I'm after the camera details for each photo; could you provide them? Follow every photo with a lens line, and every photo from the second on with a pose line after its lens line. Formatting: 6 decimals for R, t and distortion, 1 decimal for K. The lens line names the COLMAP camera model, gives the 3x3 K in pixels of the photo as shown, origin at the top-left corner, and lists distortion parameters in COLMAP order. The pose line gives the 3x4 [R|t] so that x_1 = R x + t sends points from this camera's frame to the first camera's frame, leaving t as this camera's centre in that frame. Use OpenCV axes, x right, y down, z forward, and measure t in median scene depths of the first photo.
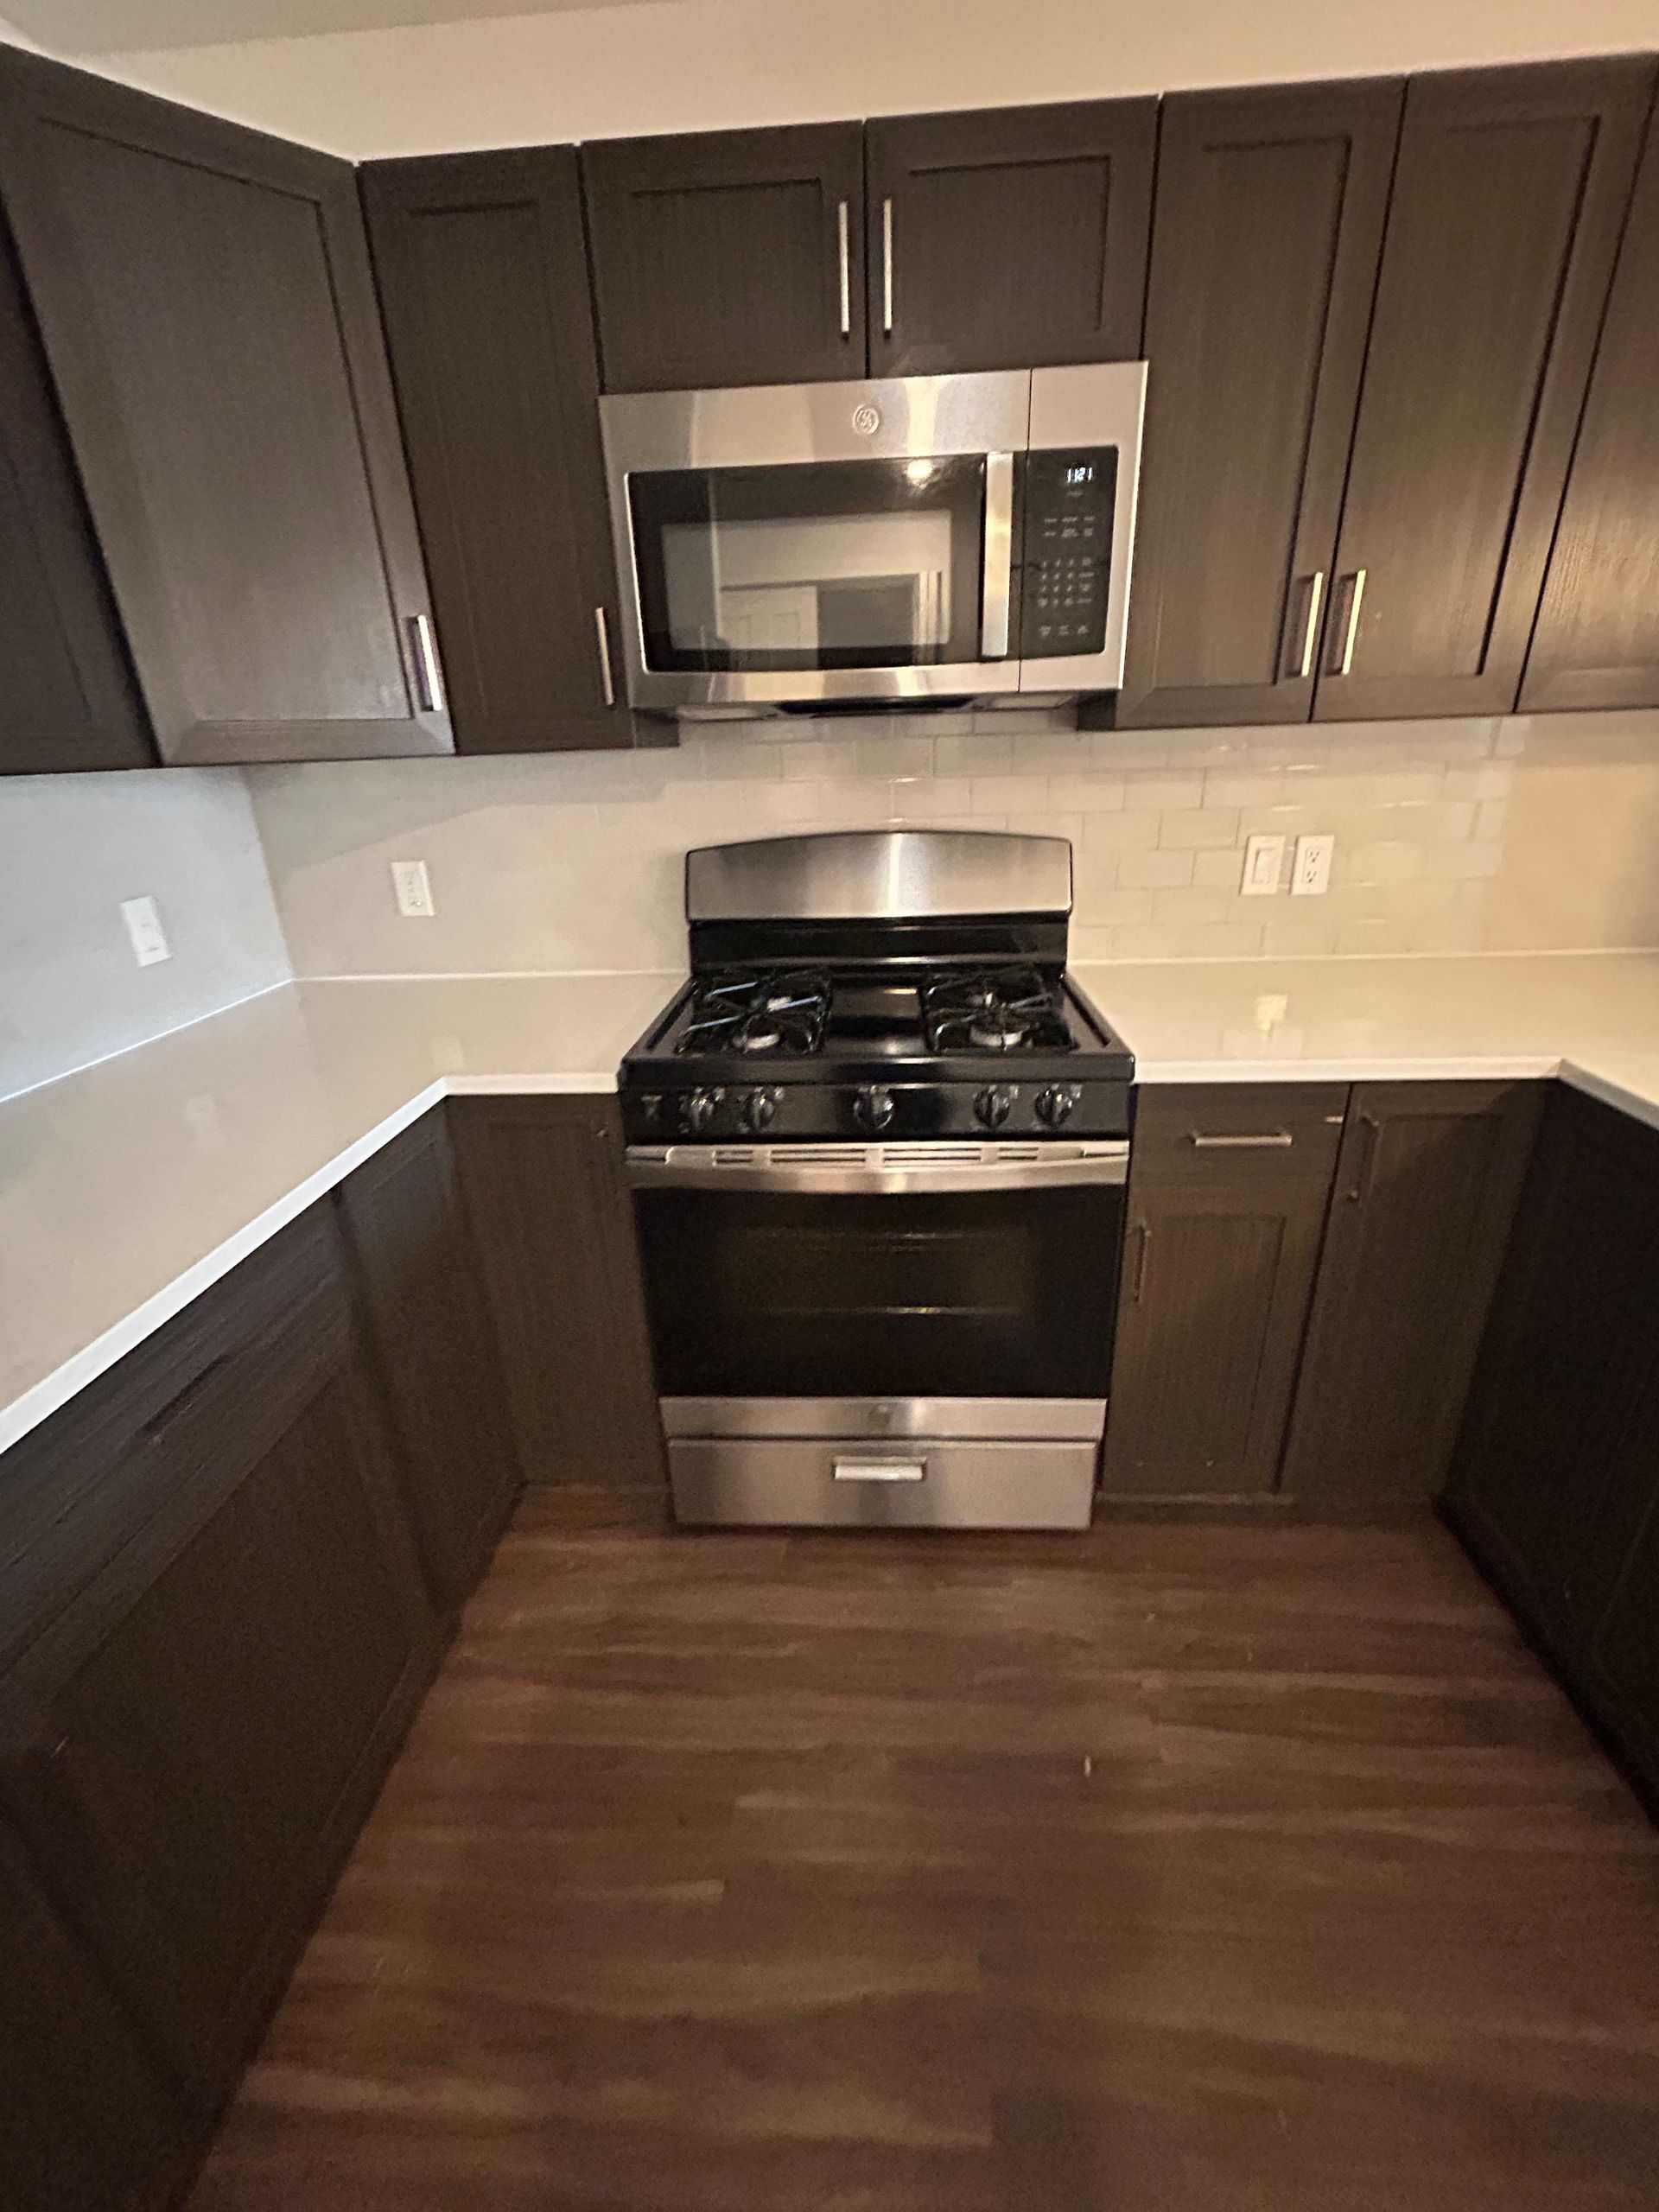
lens RADIAL K [[922.9, 0, 835.2], [0, 922.9, 1110.2], [0, 0, 1]] dist [0.002083, 0.000078]
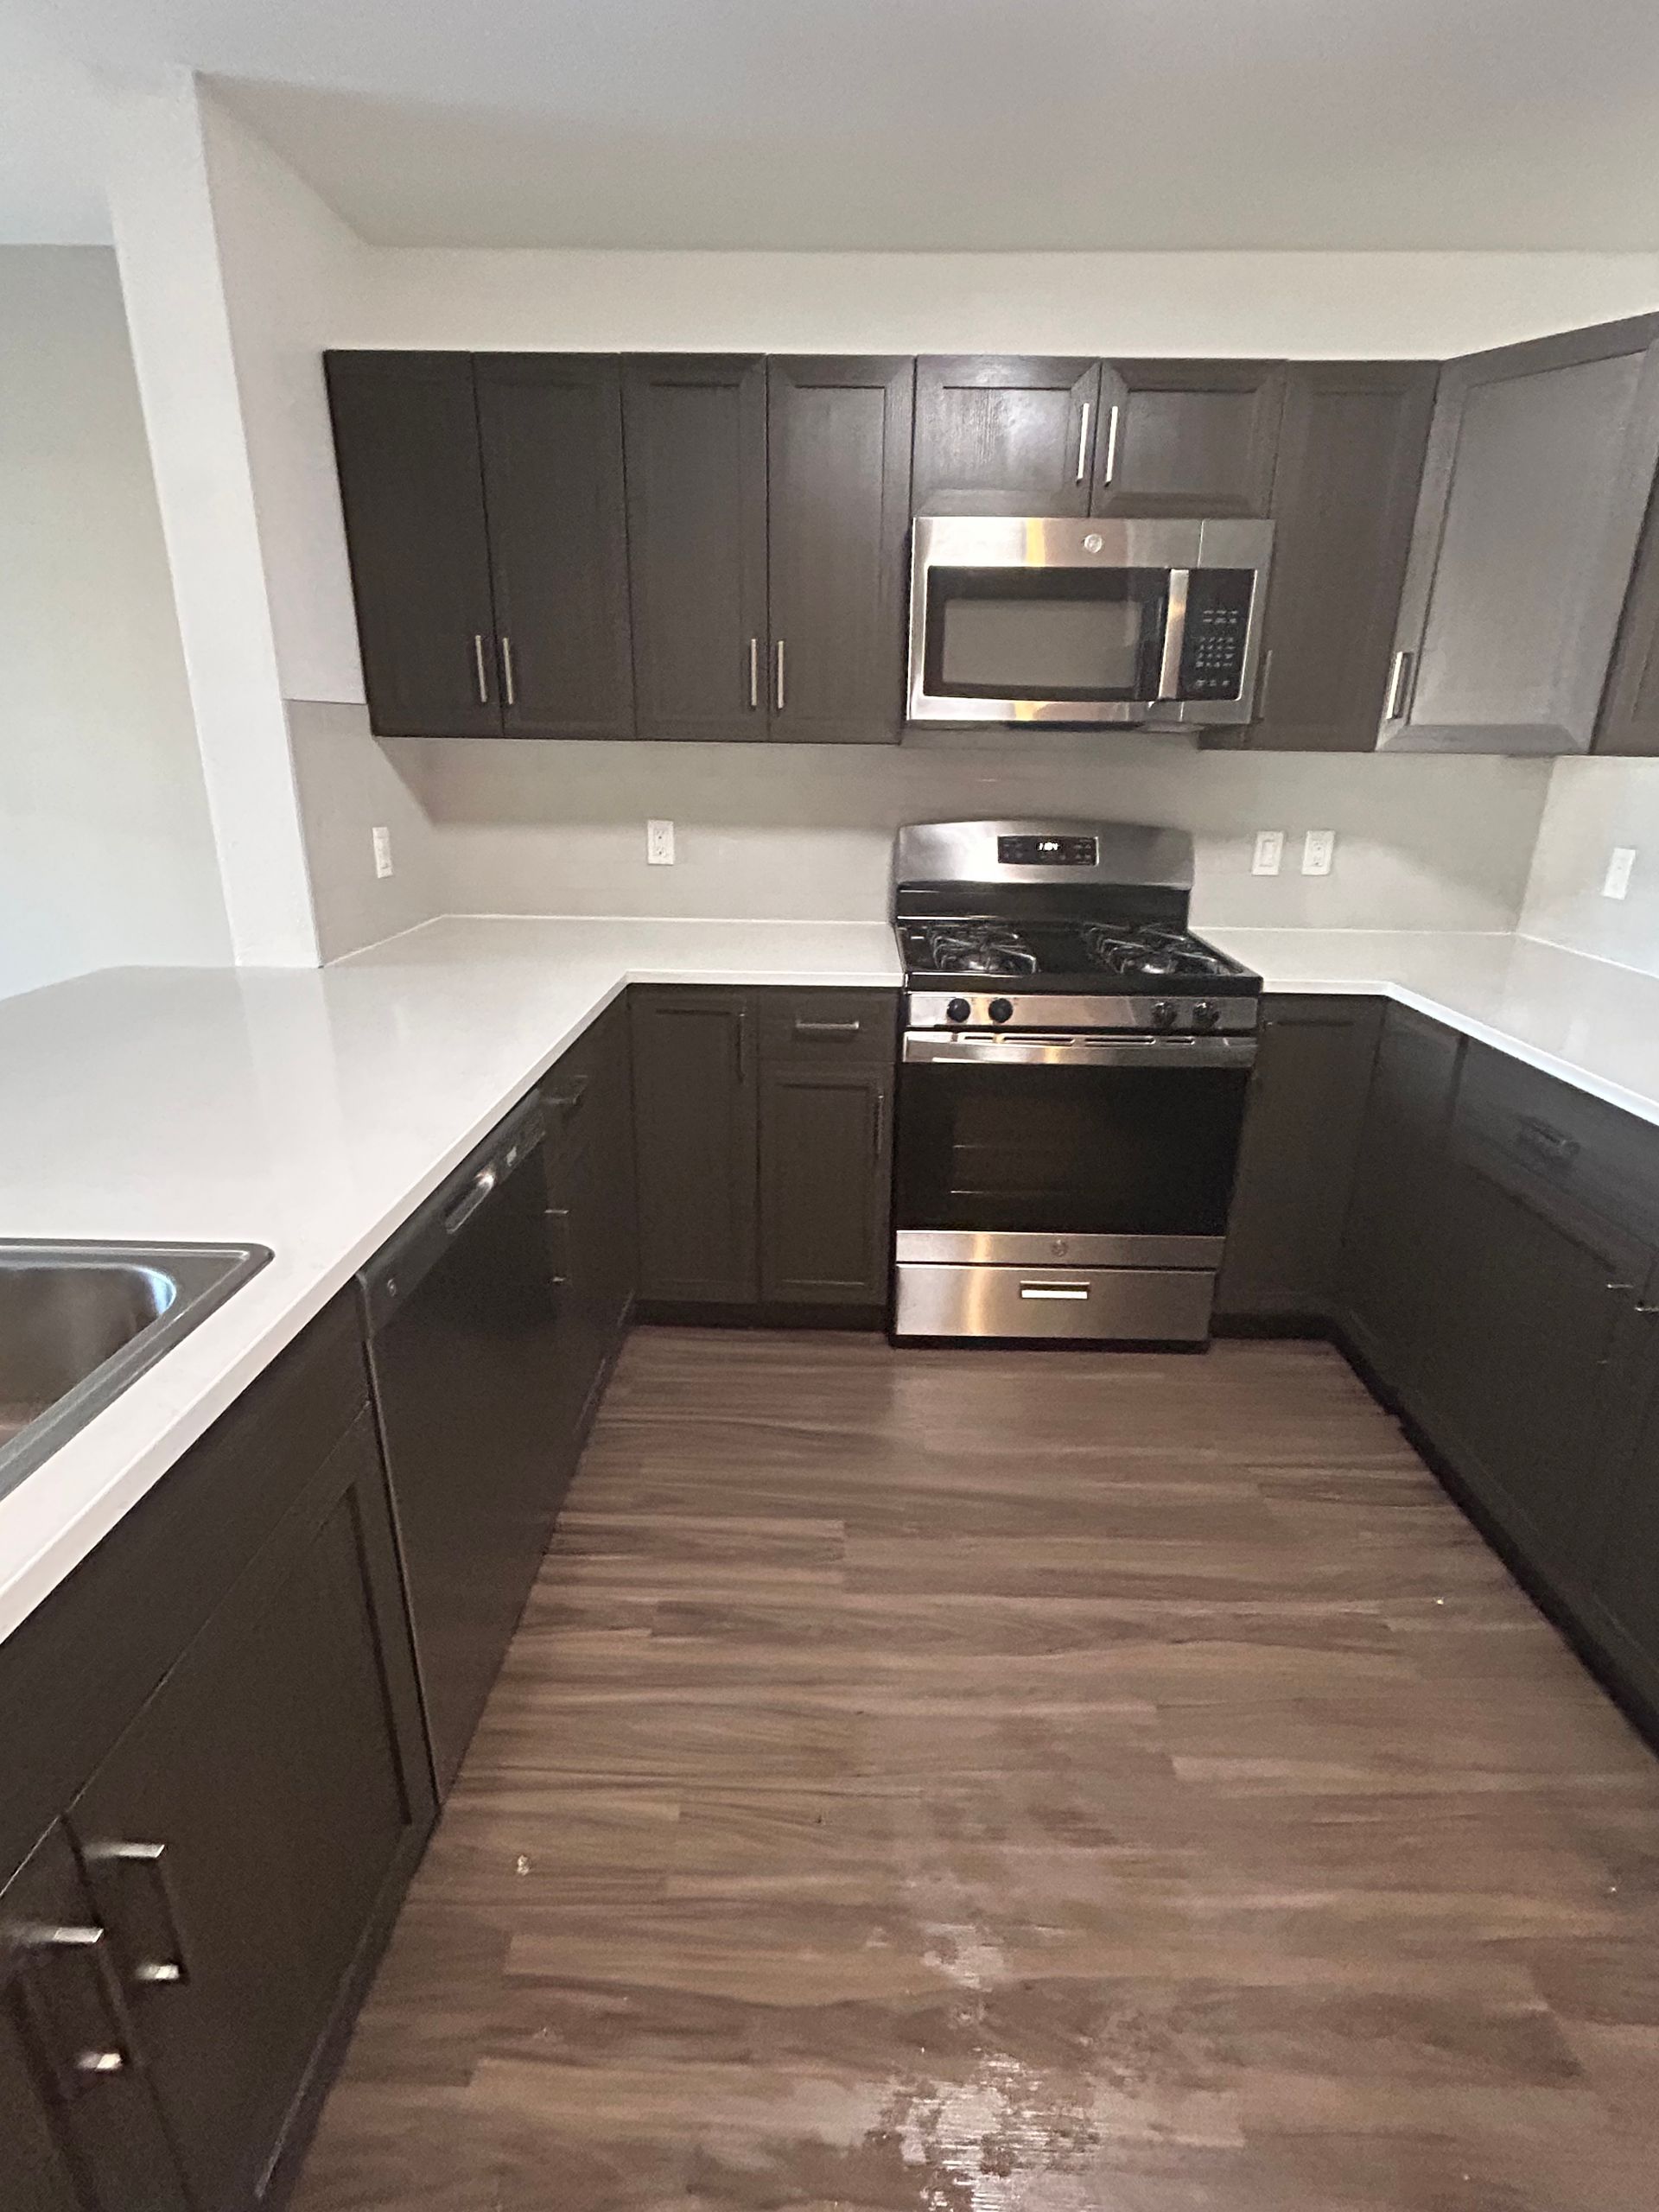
lens RADIAL K [[1036.8, 0, 828.5], [0, 1036.8, 1107.2], [0, 0, 1]] dist [-0.009704, 0.002008]
pose [[0.998611, 0.030421, 0.043021, -0.406104], [-0.027782, 0.997772, -0.060664, 0.261060], [-0.044771, 0.059385, 0.997231, -0.555319]]
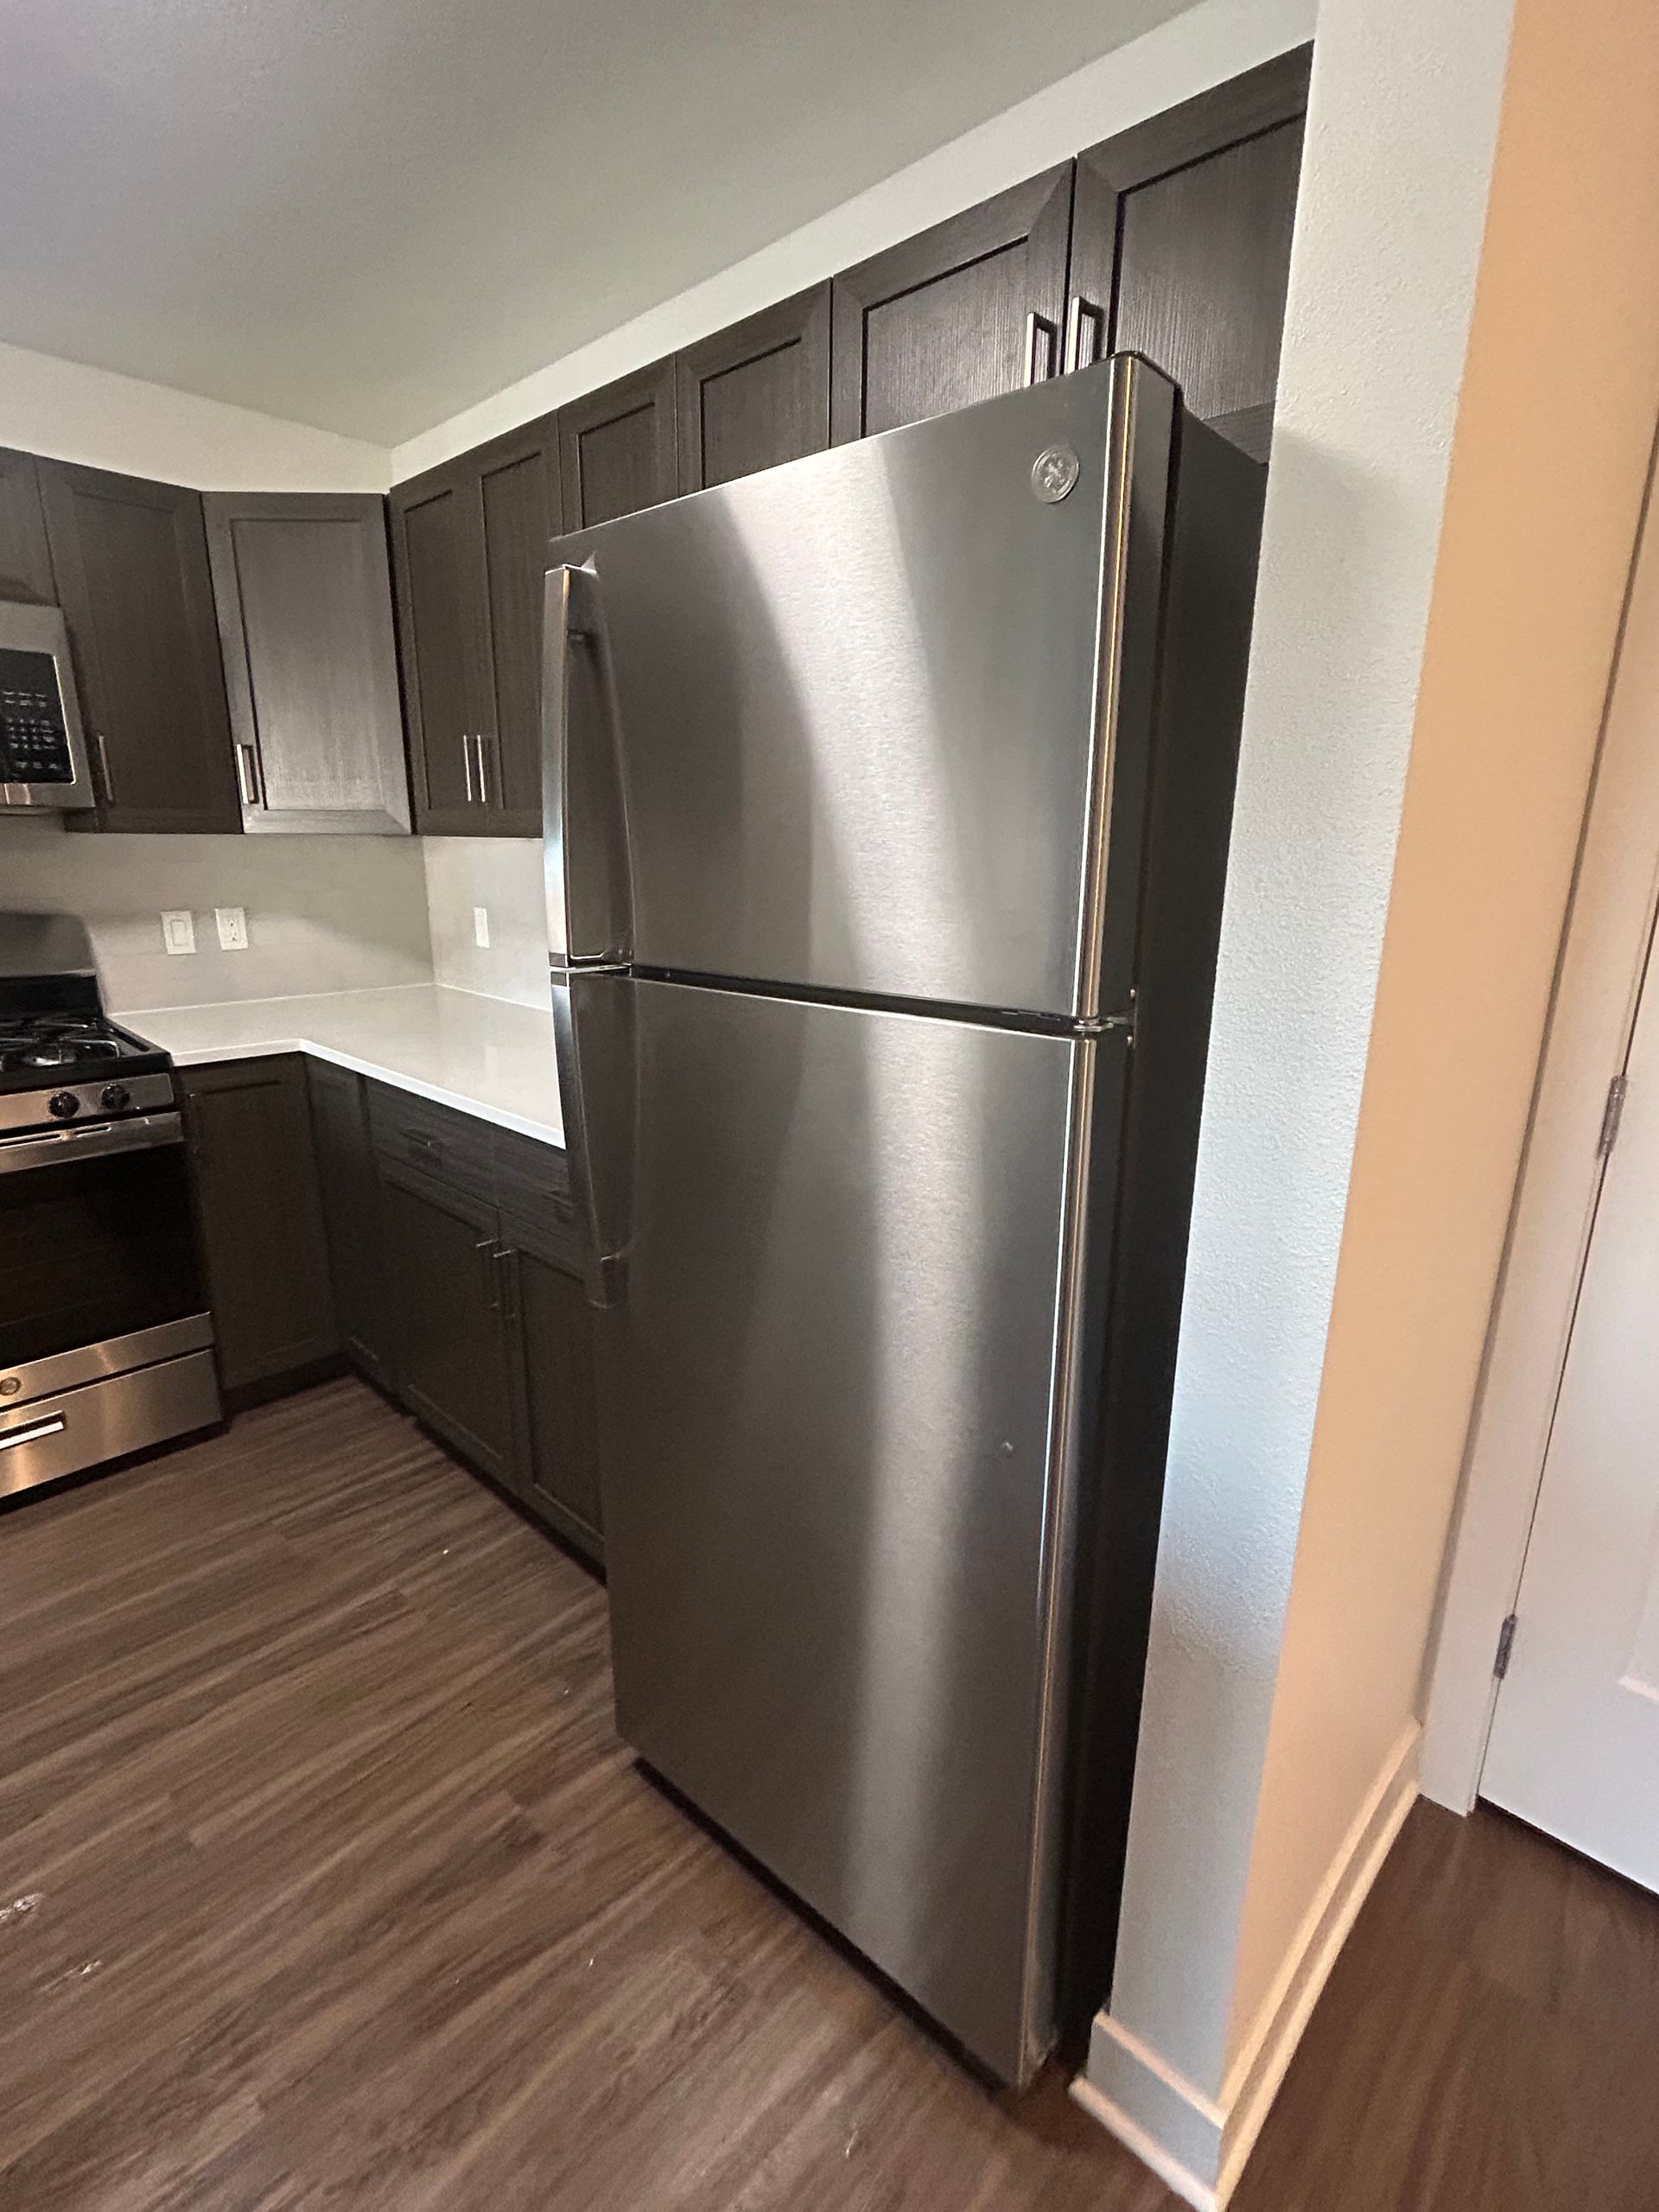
lens RADIAL K [[1036.8, 0, 831.2], [0, 1036.8, 1106.4], [0, 0, 1]] dist [-0.009704, 0.002008]
pose [[0.640243, -0.152705, 0.752841, -0.240478], [0.265312, 0.963691, -0.030157, 0.350903], [-0.720901, 0.219046, 0.657511, -0.794436]]
